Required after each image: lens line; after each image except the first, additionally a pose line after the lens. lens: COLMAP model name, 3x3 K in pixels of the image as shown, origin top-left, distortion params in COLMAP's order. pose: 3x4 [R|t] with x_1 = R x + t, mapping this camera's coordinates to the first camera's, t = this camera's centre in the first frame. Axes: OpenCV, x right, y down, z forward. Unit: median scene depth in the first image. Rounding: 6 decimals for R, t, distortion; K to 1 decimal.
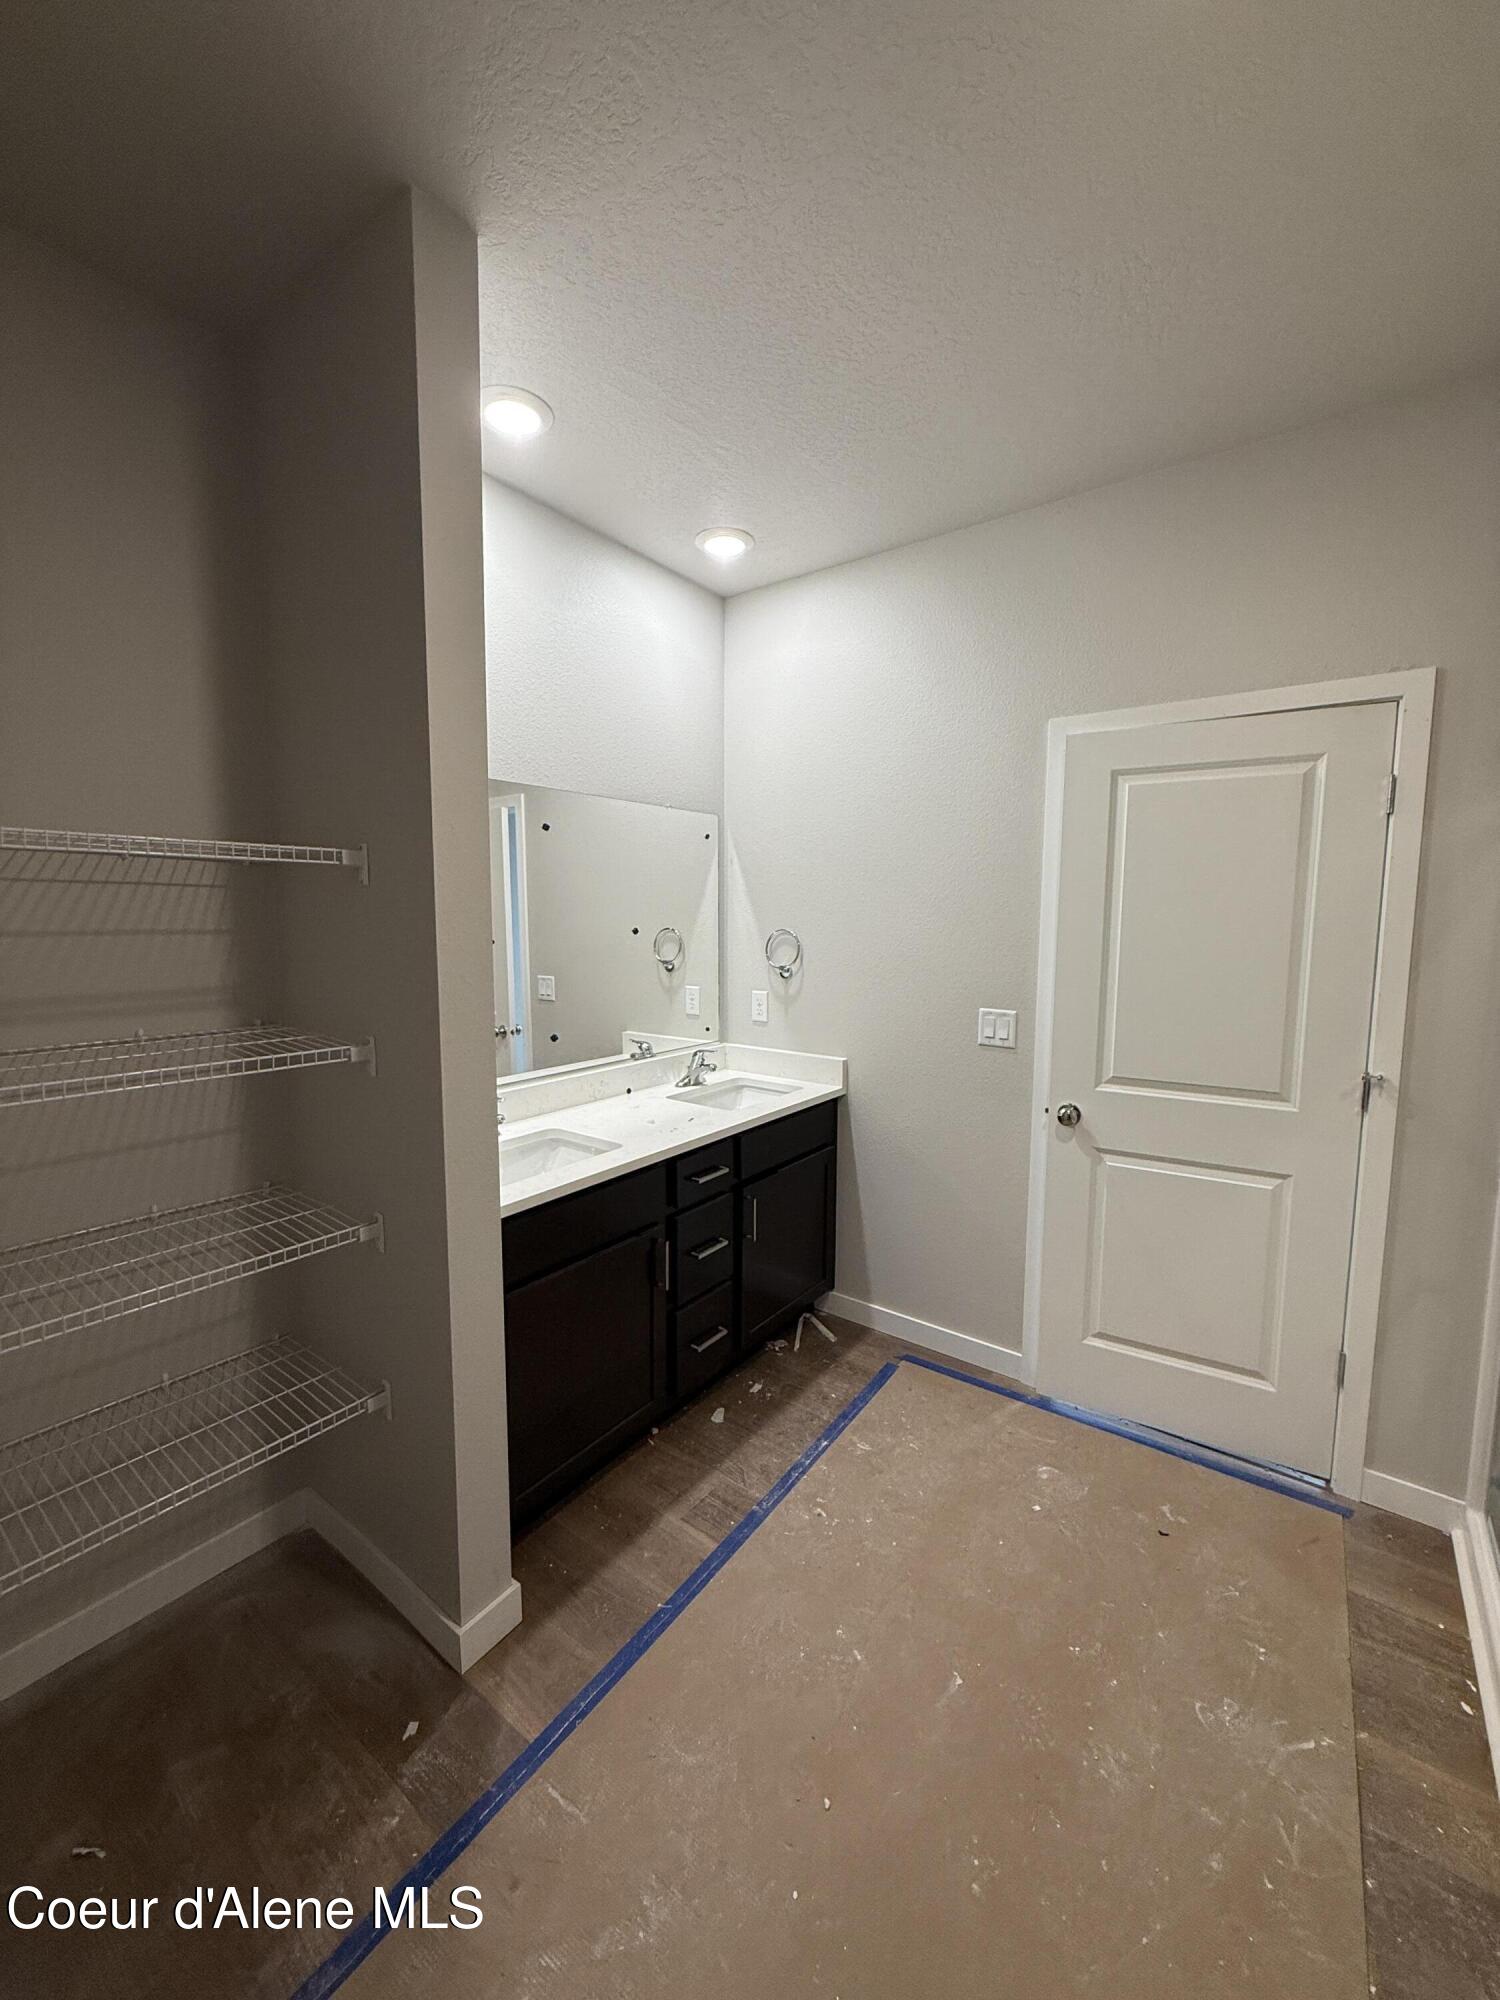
lens RADIAL K [[790.1, 0, 752.0], [0, 790.1, 997.3], [0, 0, 1]] dist [-0.000700, 0.000198]
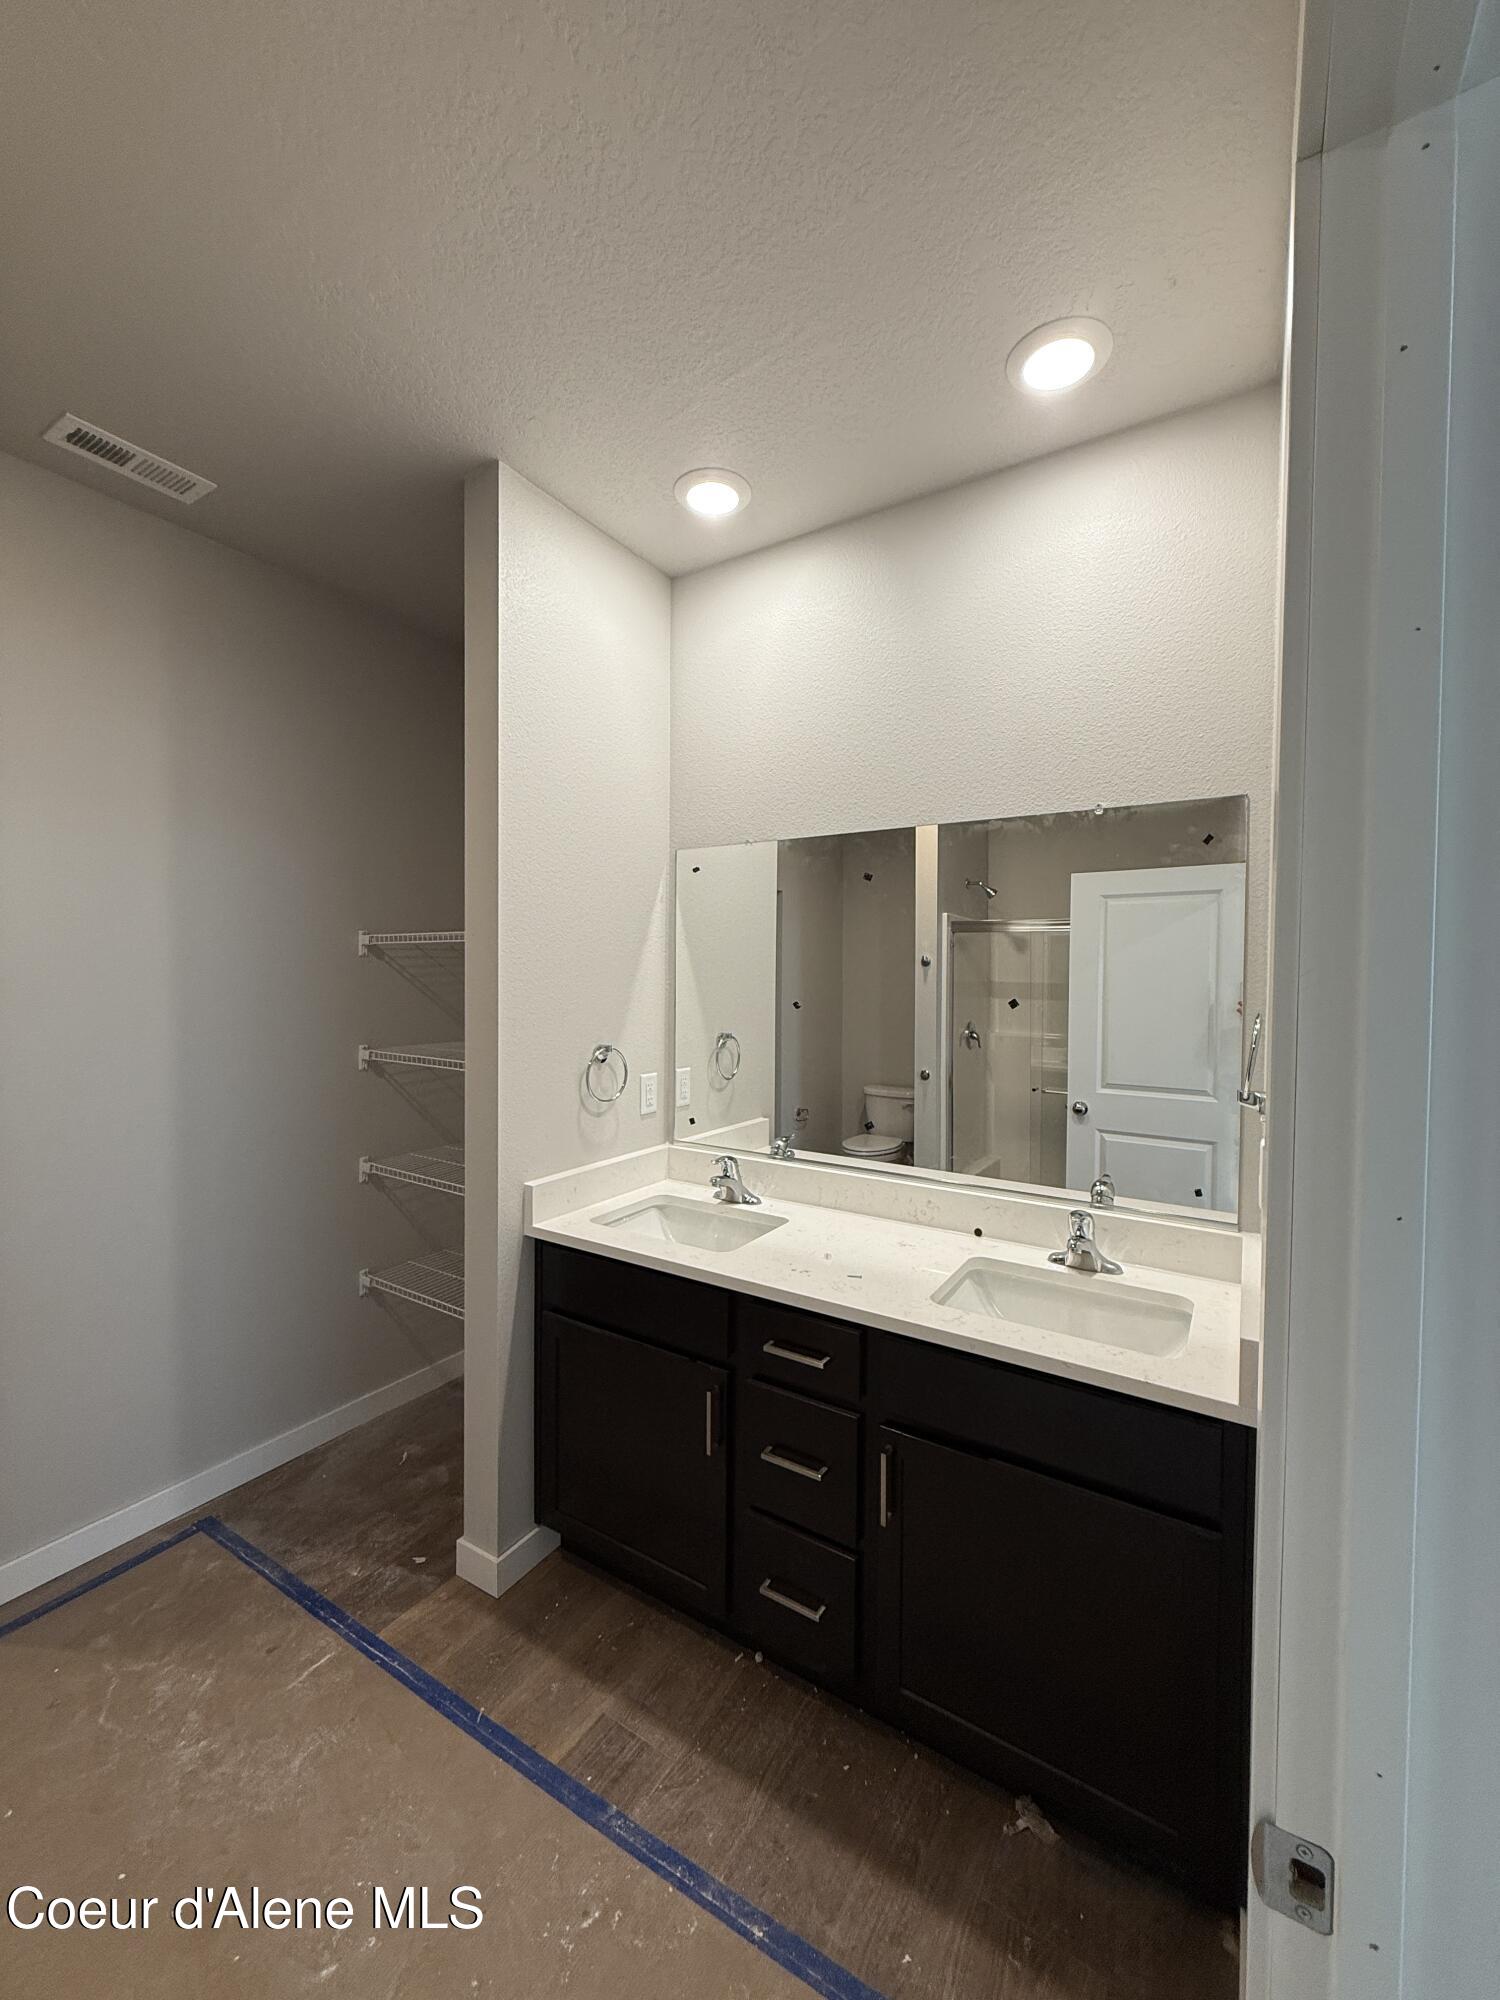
lens RADIAL K [[790.1, 0, 752.0], [0, 790.1, 997.3], [0, 0, 1]] dist [-0.000700, 0.000198]
pose [[0.068889, 0.020730, -0.997409, 0.689135], [-0.112922, 0.993521, 0.012850, -0.097211], [0.991213, 0.111744, 0.070783, 0.972872]]
